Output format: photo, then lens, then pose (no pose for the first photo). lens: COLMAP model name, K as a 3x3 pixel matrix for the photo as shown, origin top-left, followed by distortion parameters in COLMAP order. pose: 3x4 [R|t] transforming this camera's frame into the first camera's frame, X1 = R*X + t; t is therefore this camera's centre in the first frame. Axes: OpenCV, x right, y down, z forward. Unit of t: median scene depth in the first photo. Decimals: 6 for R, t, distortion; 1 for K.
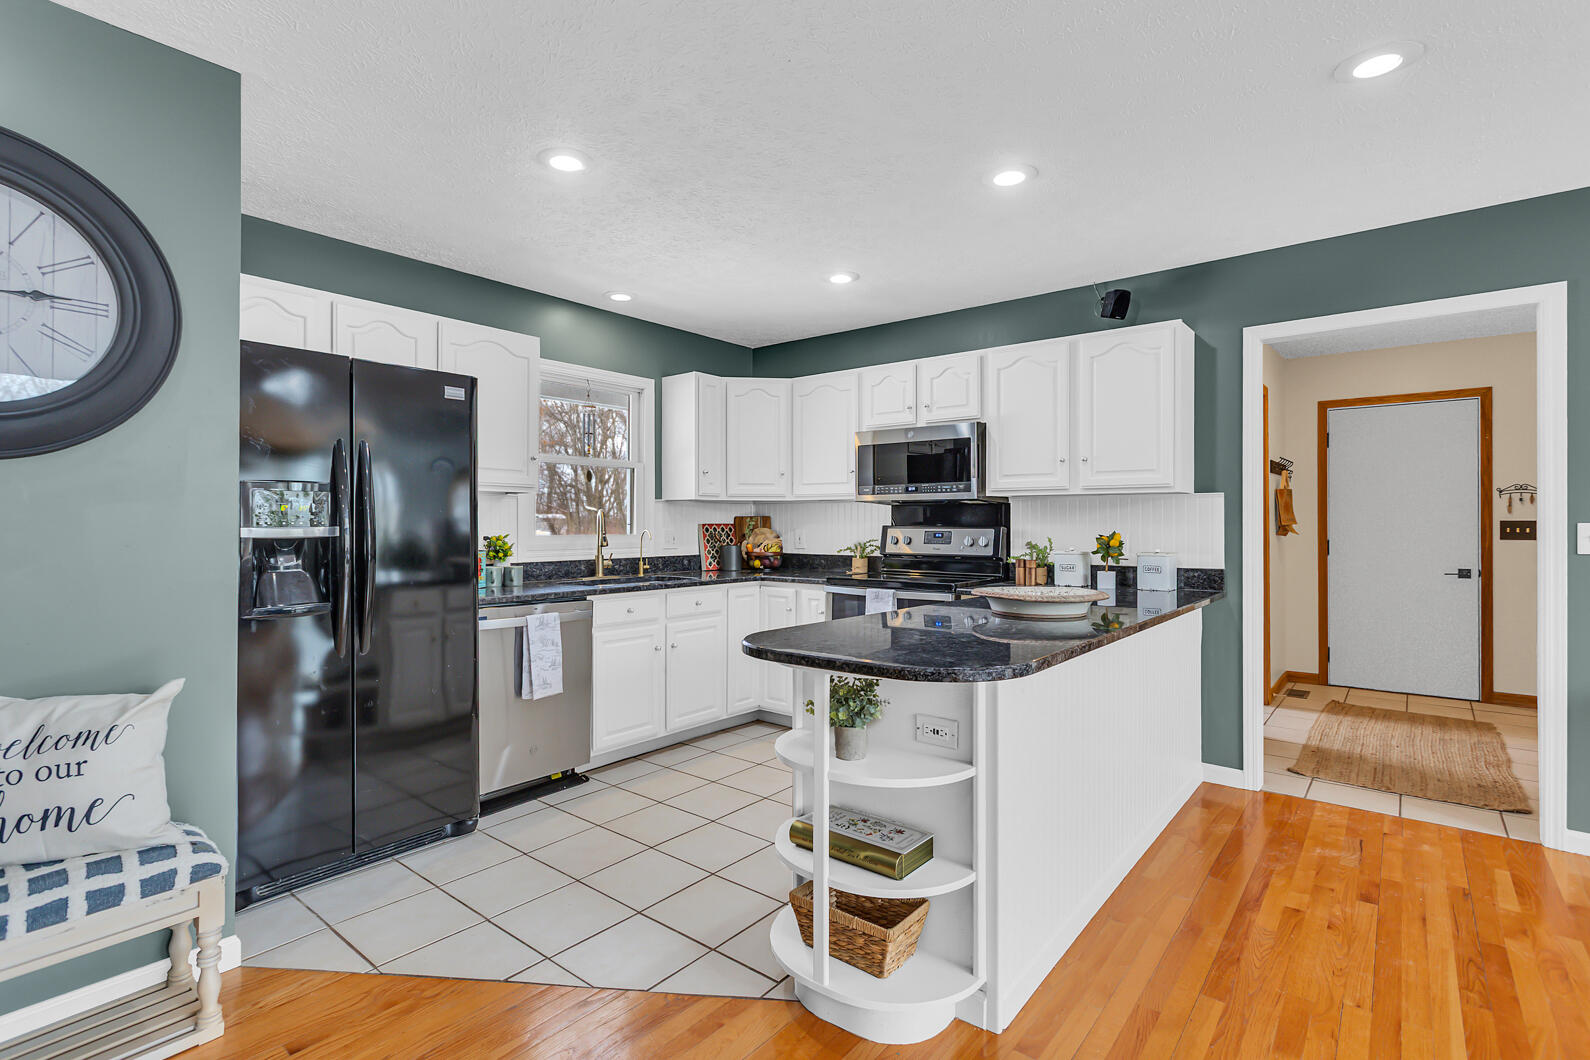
lens RADIAL K [[747.4, 0, 793.2], [0, 747.4, 522.9], [0, 0, 1]] dist [0.009167, -0.000431]
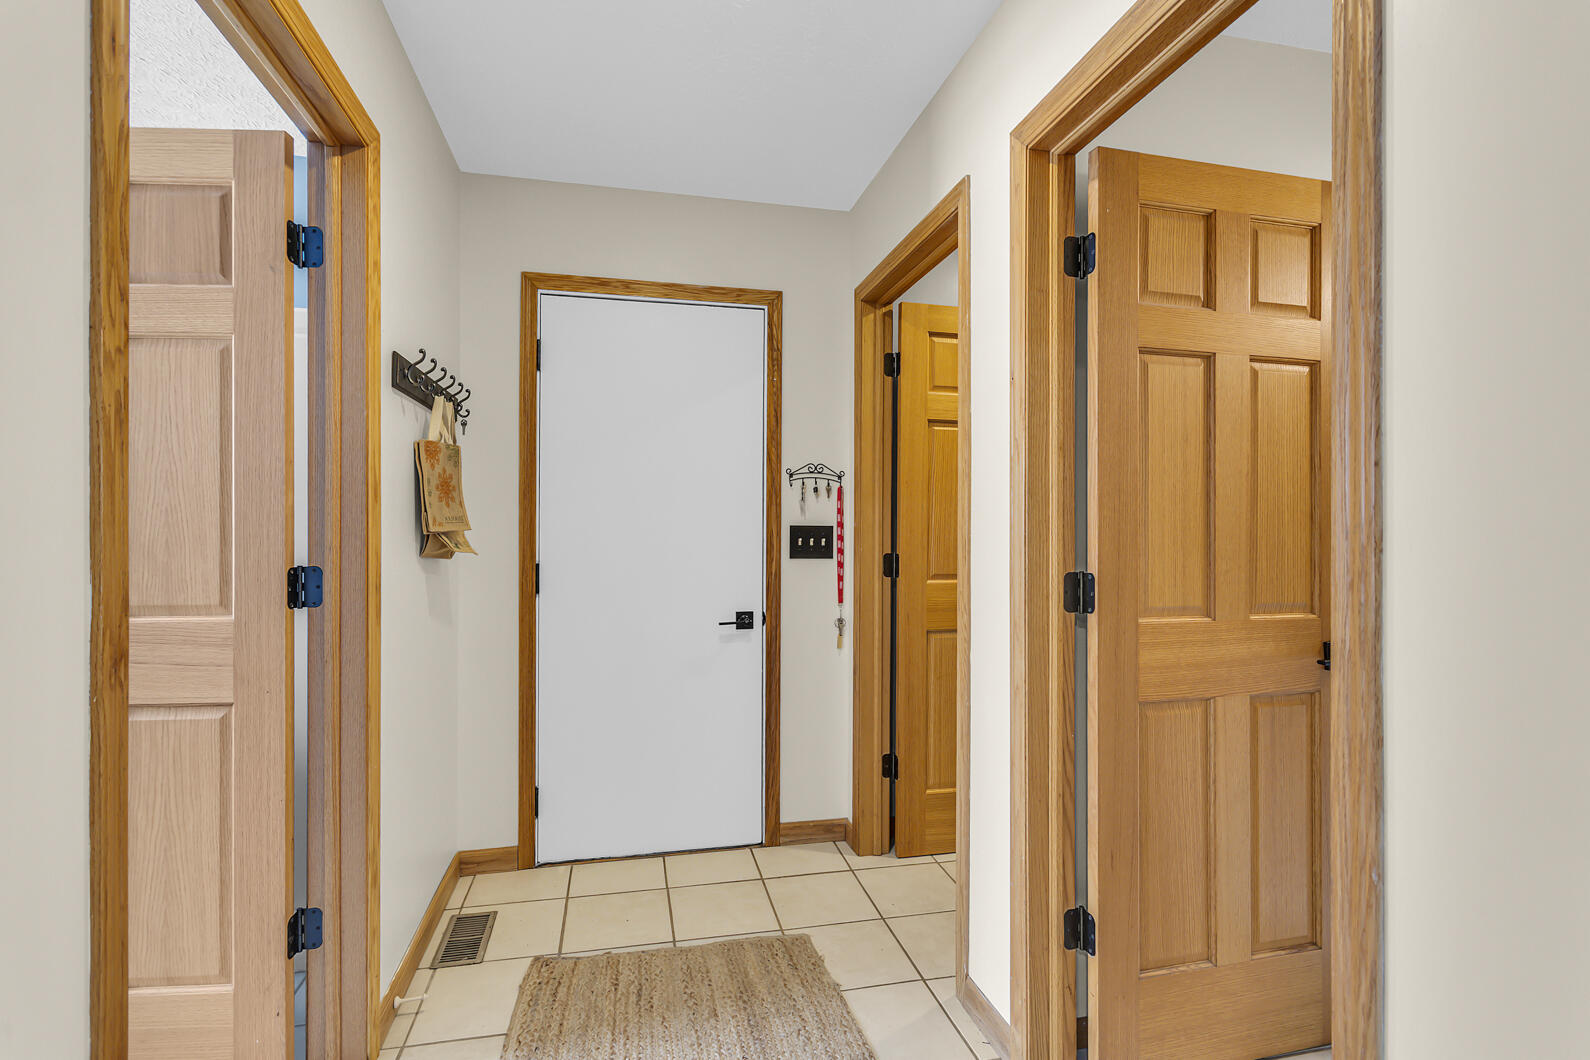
lens RADIAL K [[747.4, 0, 788.1], [0, 747.4, 530.2], [0, 0, 1]] dist [0.009167, -0.000431]
pose [[0.613832, 0.002202, 0.789434, 0.571902], [-0.007066, 0.999971, 0.002705, -0.000987], [-0.789405, -0.007238, 0.613830, 0.766486]]
